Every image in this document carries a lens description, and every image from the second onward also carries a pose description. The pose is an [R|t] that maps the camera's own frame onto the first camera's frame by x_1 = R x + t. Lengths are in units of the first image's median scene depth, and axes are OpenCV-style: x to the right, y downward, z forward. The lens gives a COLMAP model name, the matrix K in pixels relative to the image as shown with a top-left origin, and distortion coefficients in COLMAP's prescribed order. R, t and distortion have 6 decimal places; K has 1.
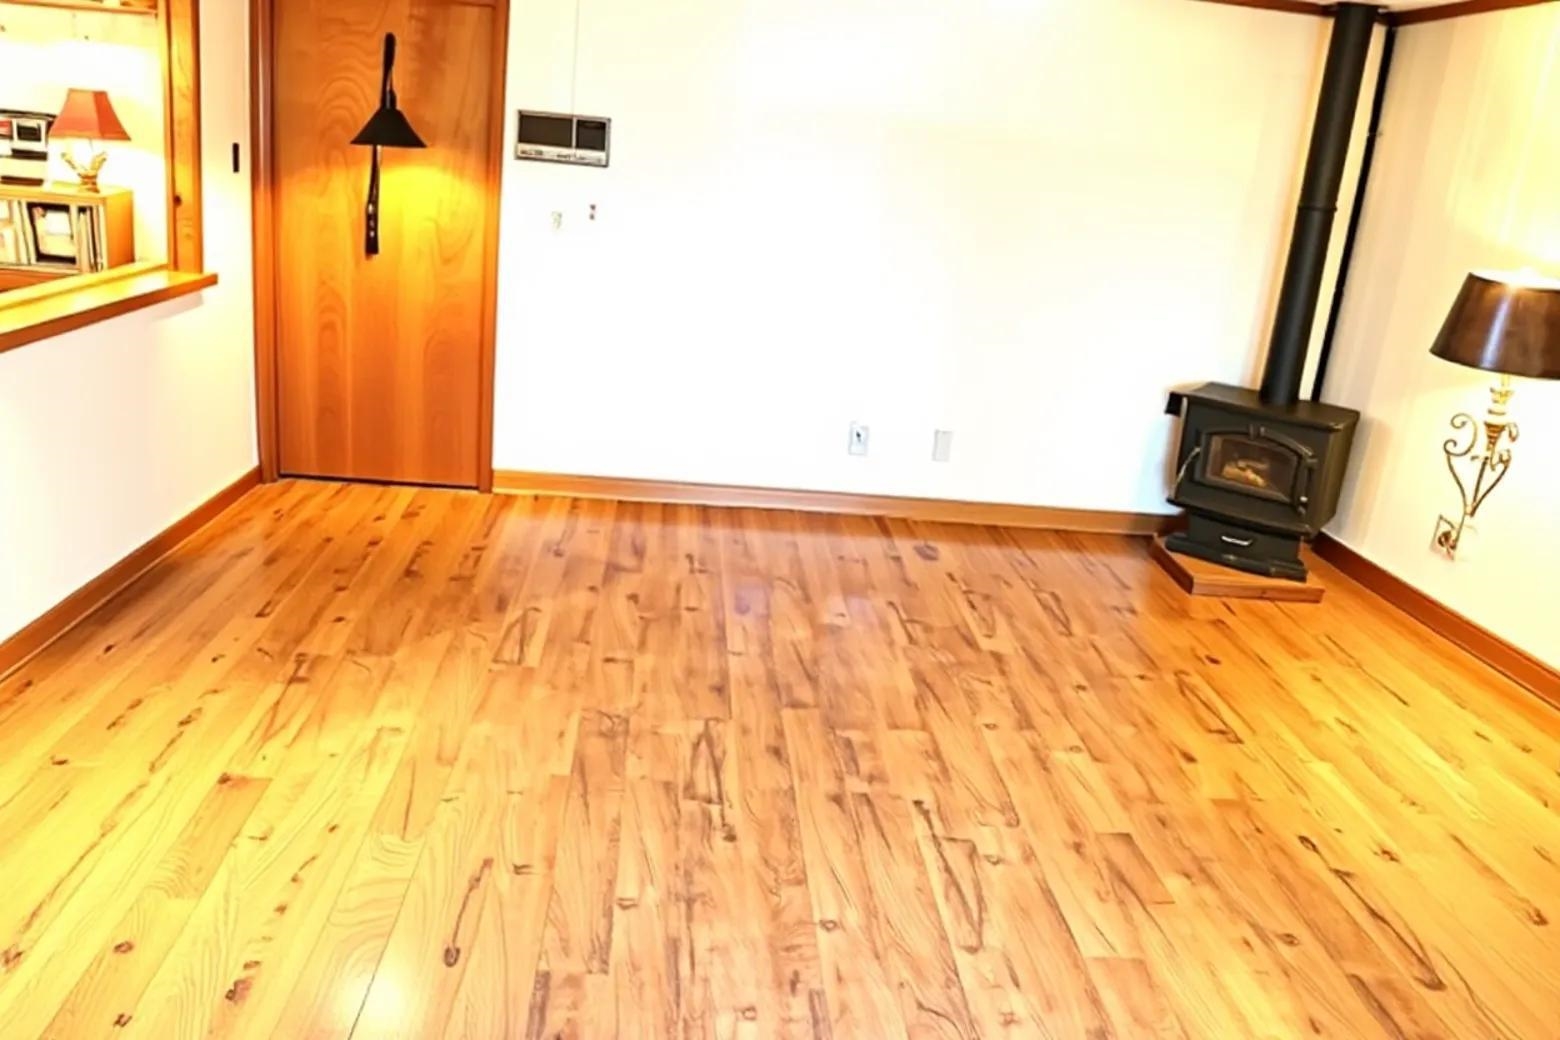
lens RADIAL K [[1341.6, 0, 779.7], [0, 1341.6, 520.5], [0, 0, 1]] dist [-0.021894, 0.006121]
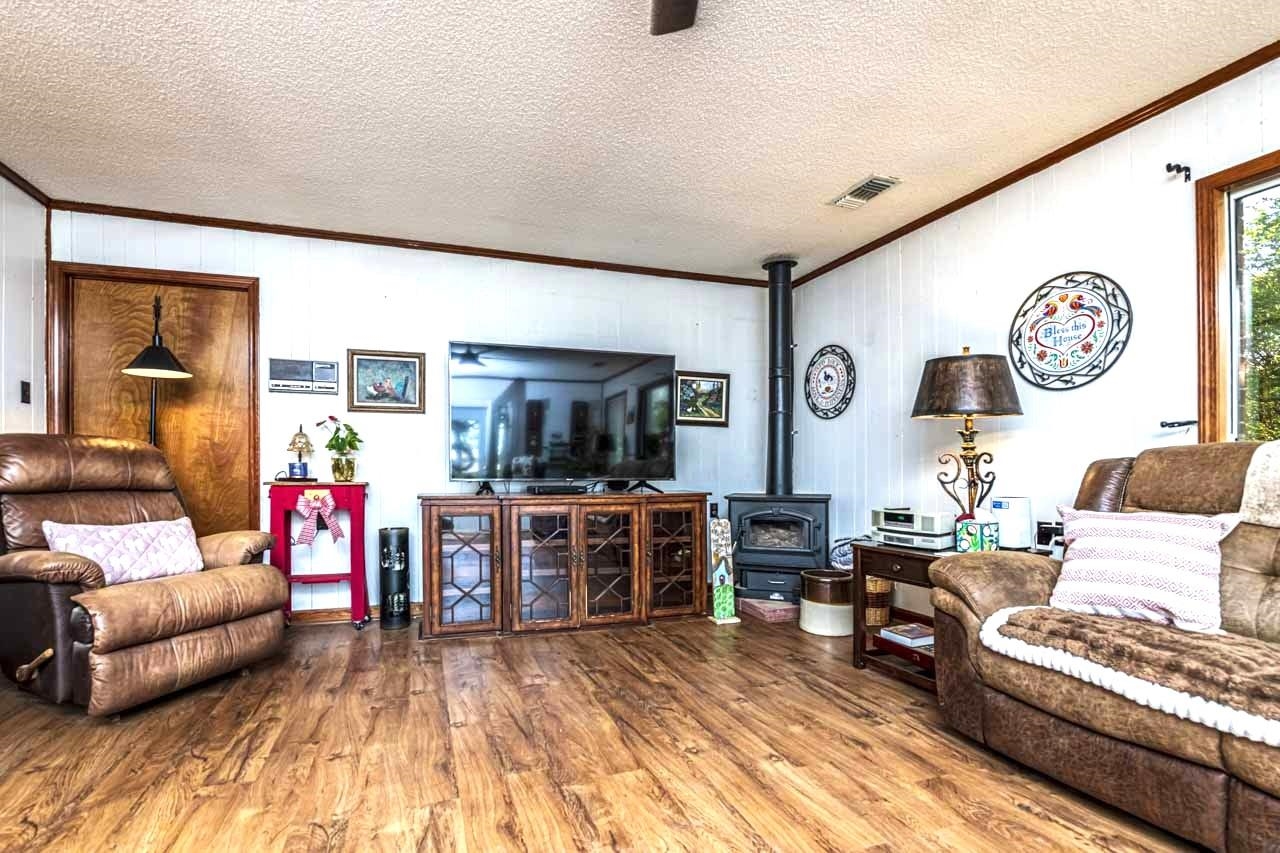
lens RADIAL K [[581.1, 0, 596.4], [0, 581.1, 476.8], [0, 0, 1]] dist [-0.008098, -0.000883]
pose [[0.968135, -0.103792, 0.227910, -0.009230], [0.160458, 0.955813, -0.246323, 0.039835], [-0.192273, 0.275044, 0.942010, 0.484608]]
